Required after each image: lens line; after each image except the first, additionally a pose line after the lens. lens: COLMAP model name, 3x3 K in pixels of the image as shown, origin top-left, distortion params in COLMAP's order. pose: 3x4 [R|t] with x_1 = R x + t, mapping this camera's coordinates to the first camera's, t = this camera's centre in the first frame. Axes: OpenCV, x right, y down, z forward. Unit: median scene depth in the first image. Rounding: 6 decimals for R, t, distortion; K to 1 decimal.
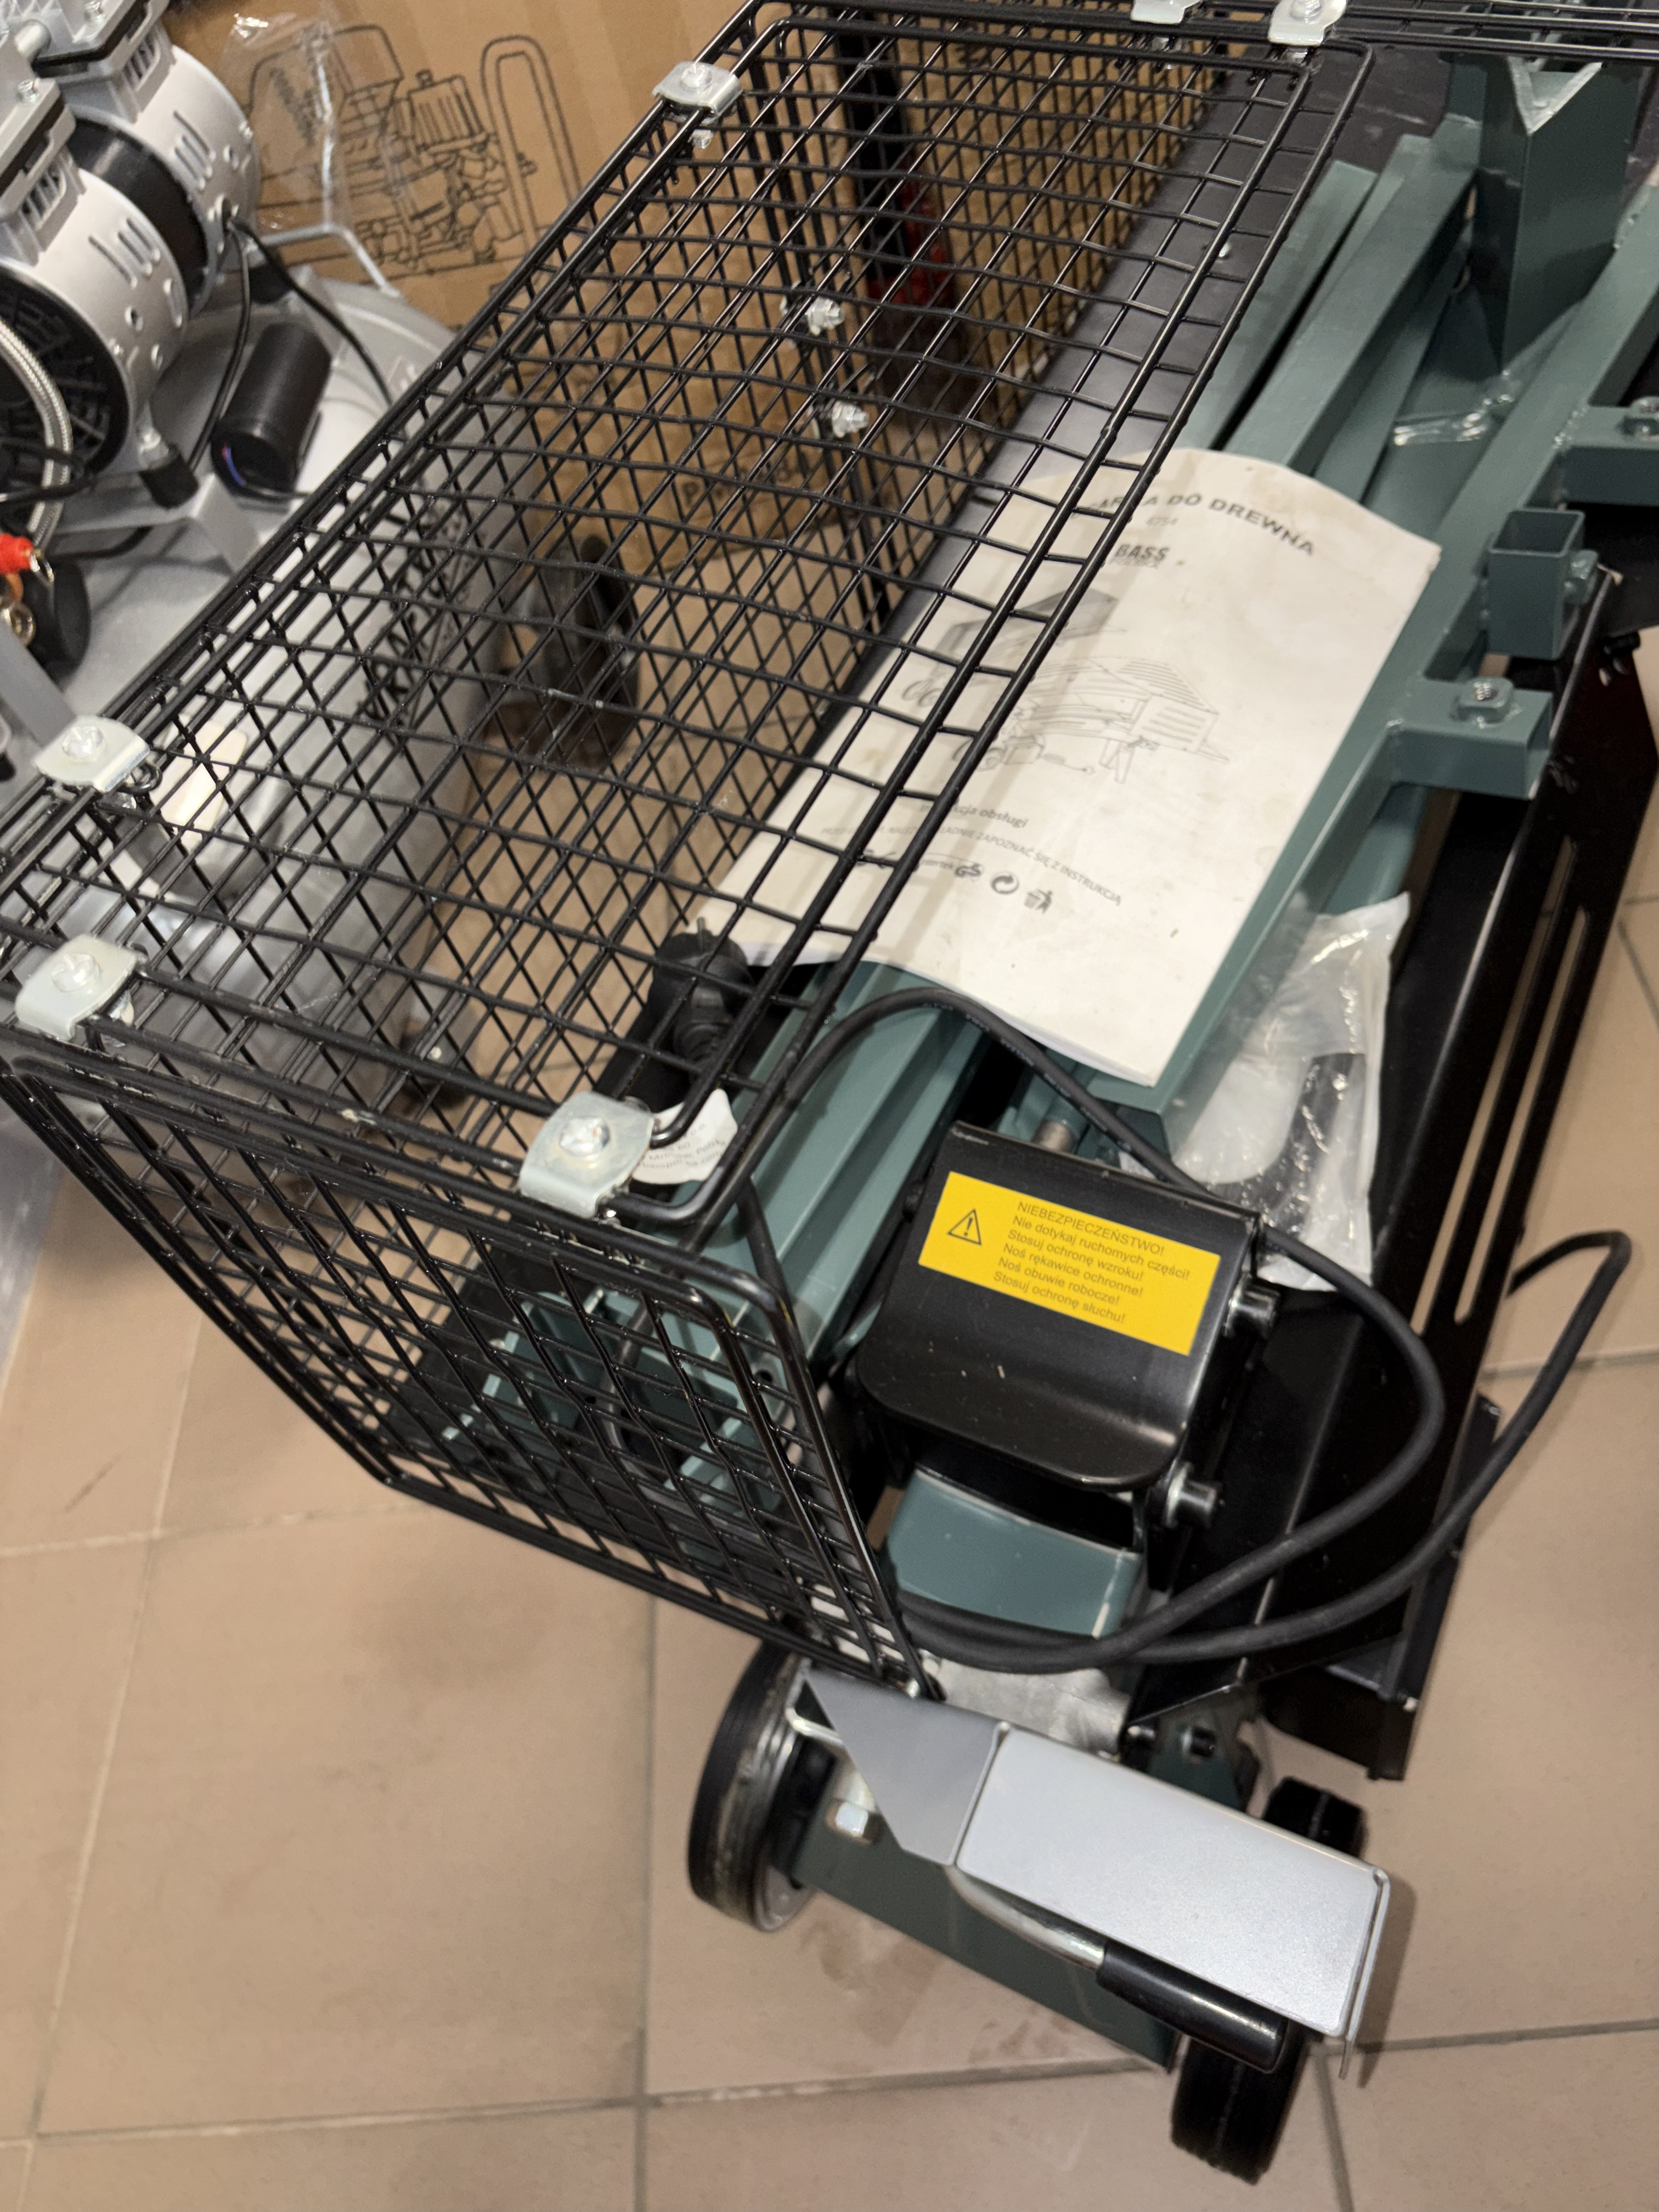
lens RADIAL K [[1693.0, 0, 833.3], [0, 1693.0, 1105.0], [0, 0, 1]] dist [0.056369, -0.071774]
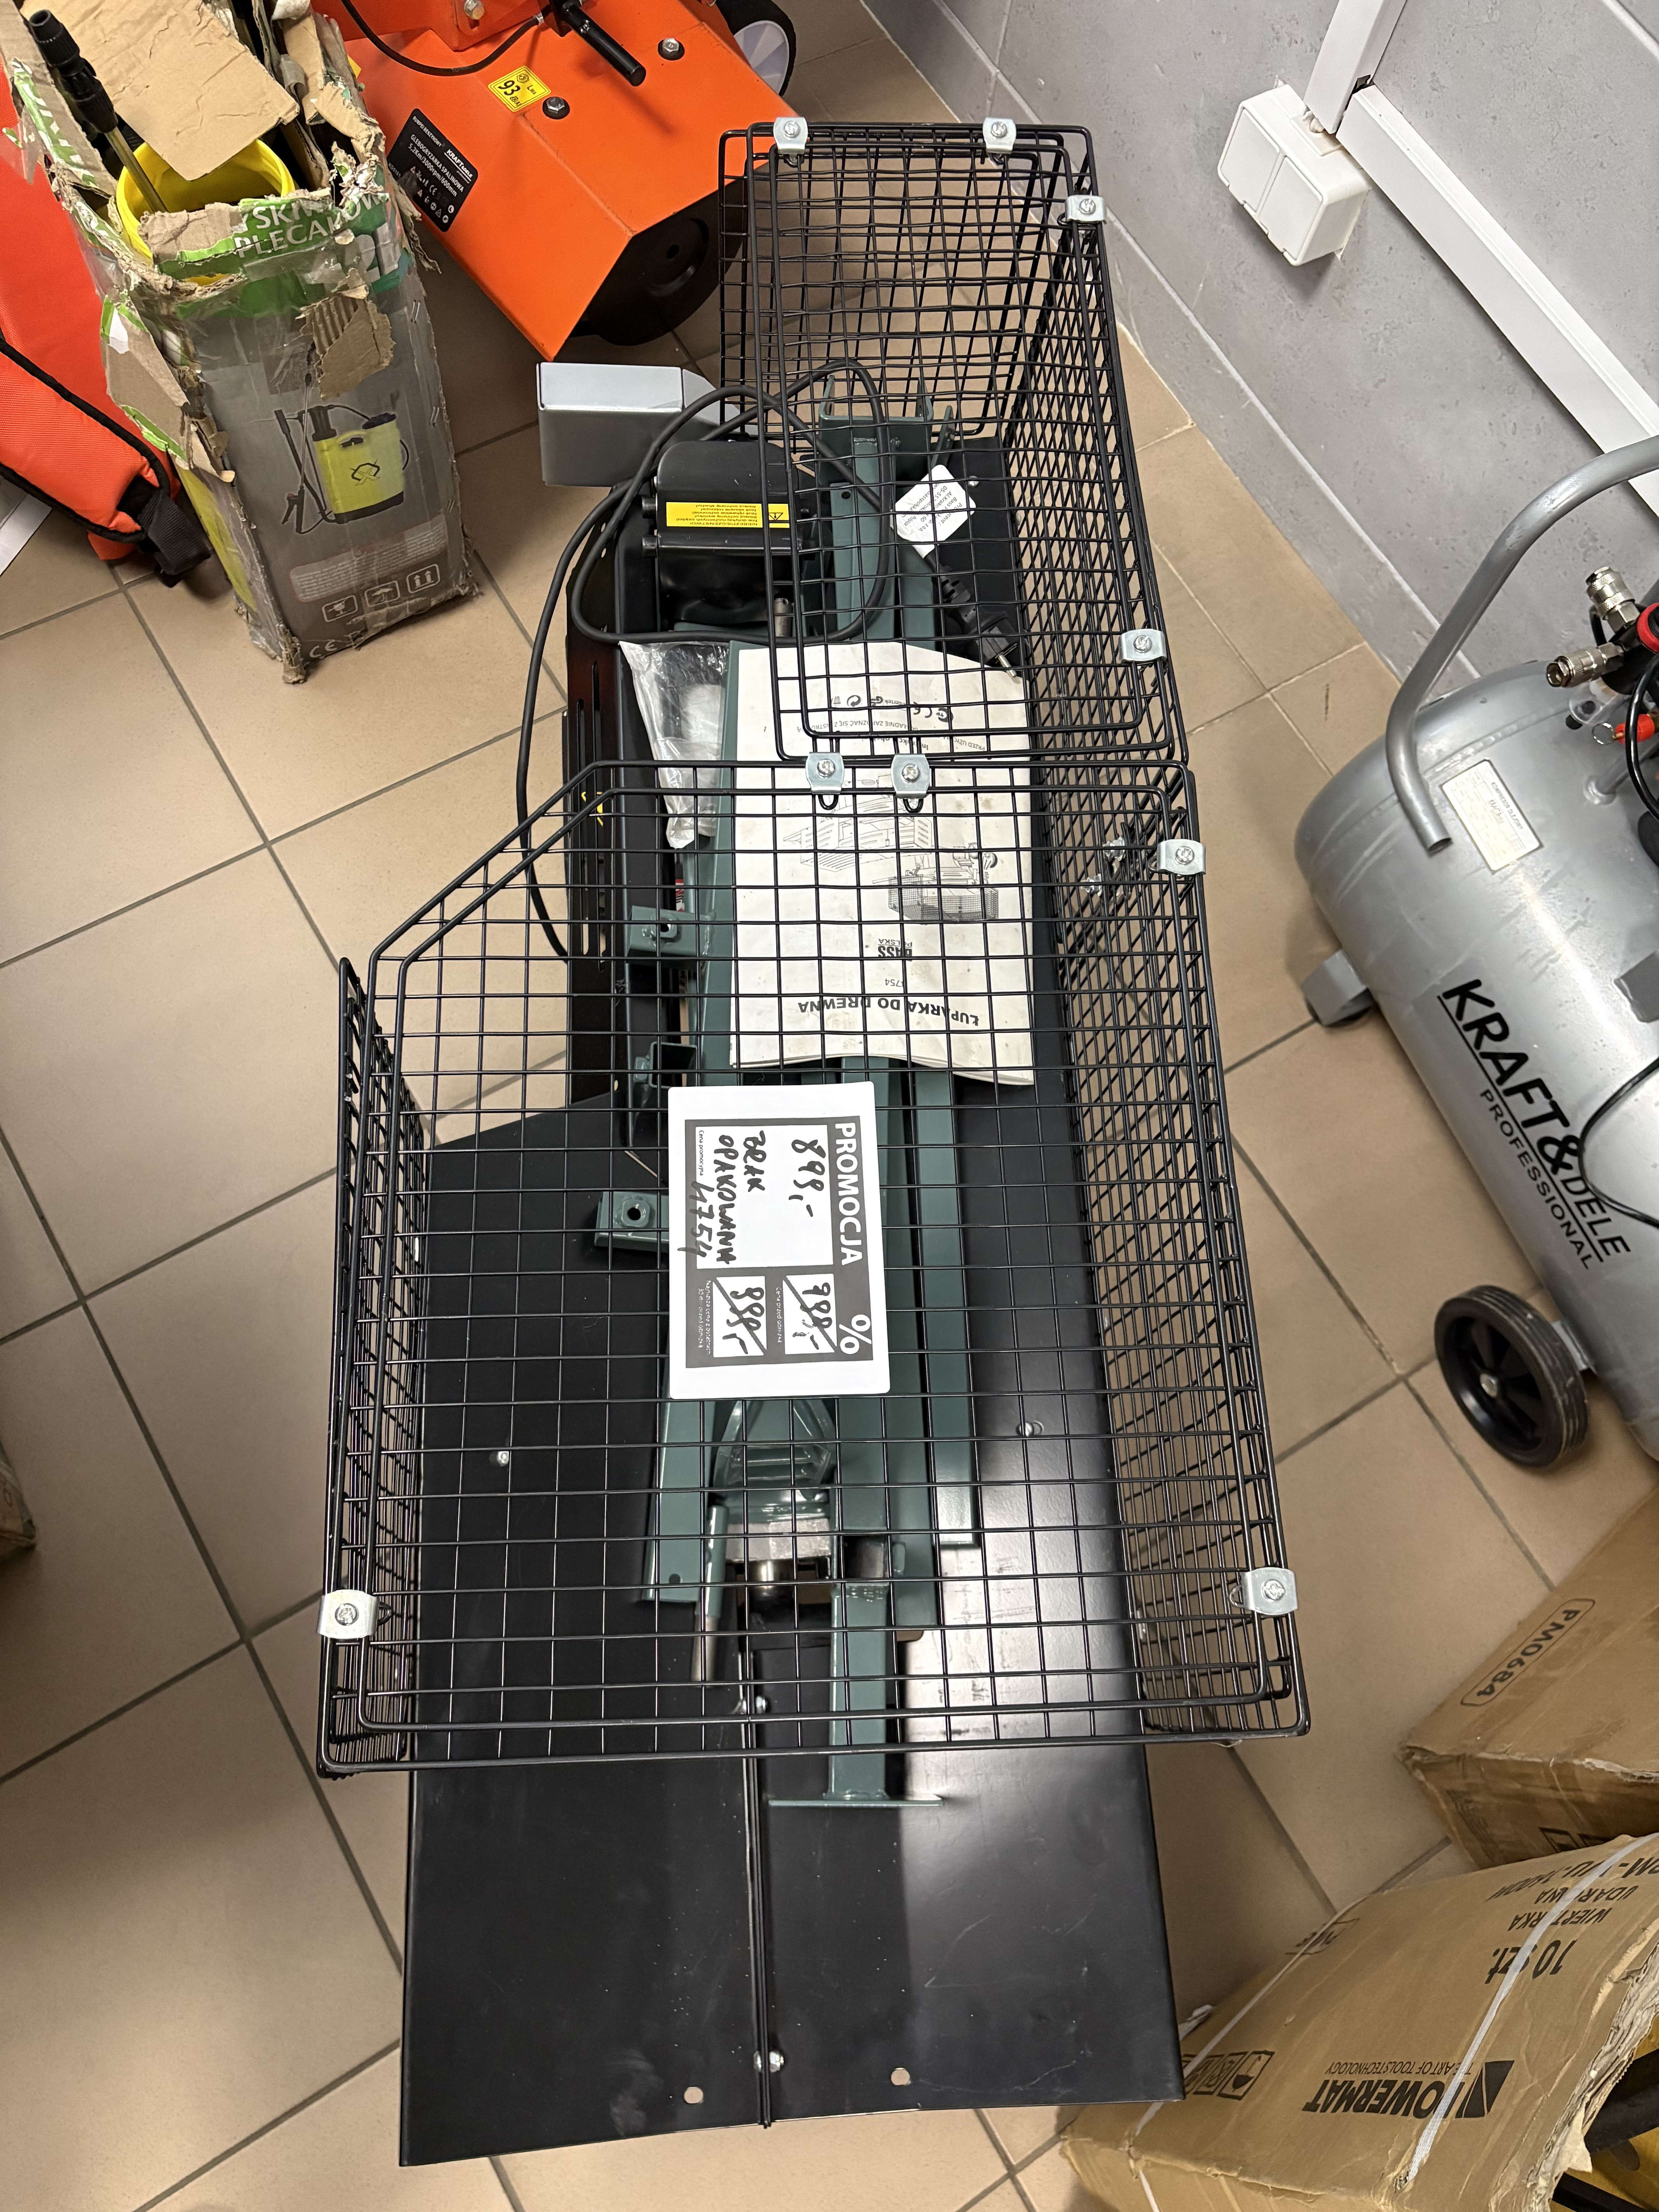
lens RADIAL K [[1701.7, 0, 833.6], [0, 1701.7, 1098.2], [0, 0, 1]] dist [0.080600, -0.108737]
pose [[-0.874257, 0.480620, -0.068401, 0.432568], [-0.352607, -0.531820, 0.769958, -1.702014], [0.333680, 0.697260, 0.634418, 0.096638]]
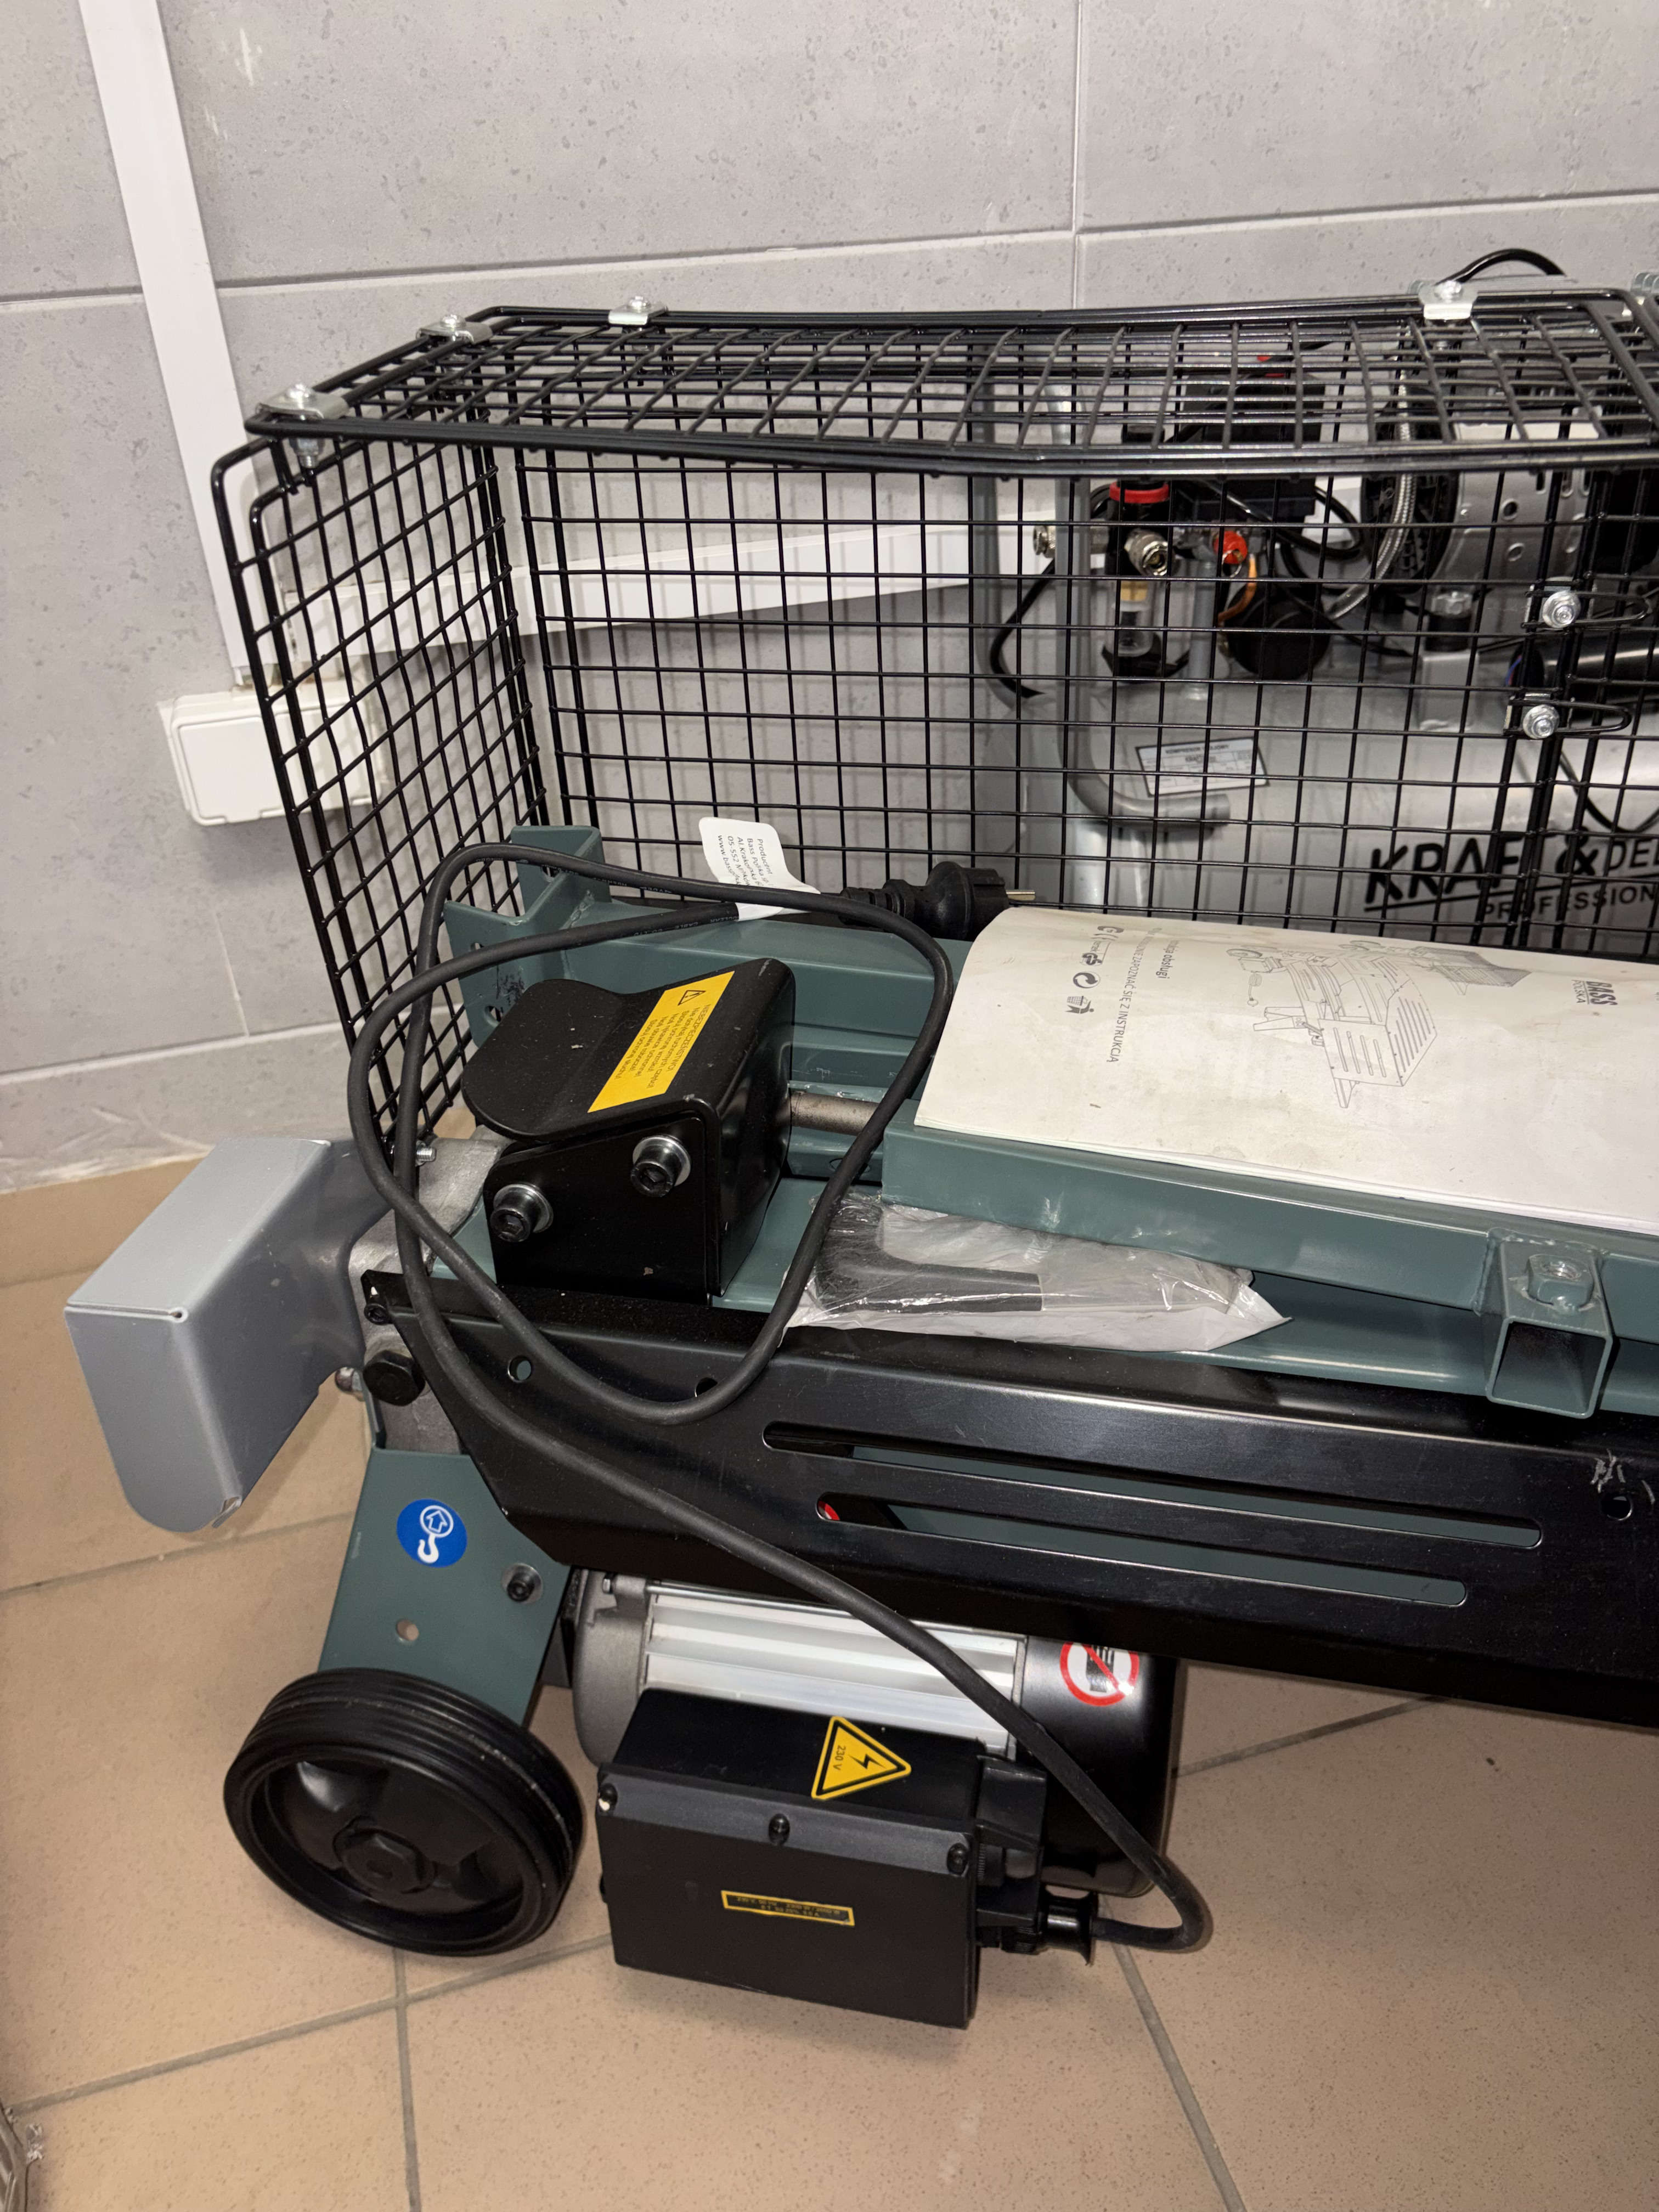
lens RADIAL K [[1679.8, 0, 852.4], [0, 1679.8, 1082.0], [0, 0, 1]] dist [0.069064, -0.068874]
pose [[0.239555, 0.648586, -0.722461, 0.813547], [-0.793334, 0.559725, 0.239435, -0.217123], [0.559674, 0.515795, 0.648630, 0.257000]]
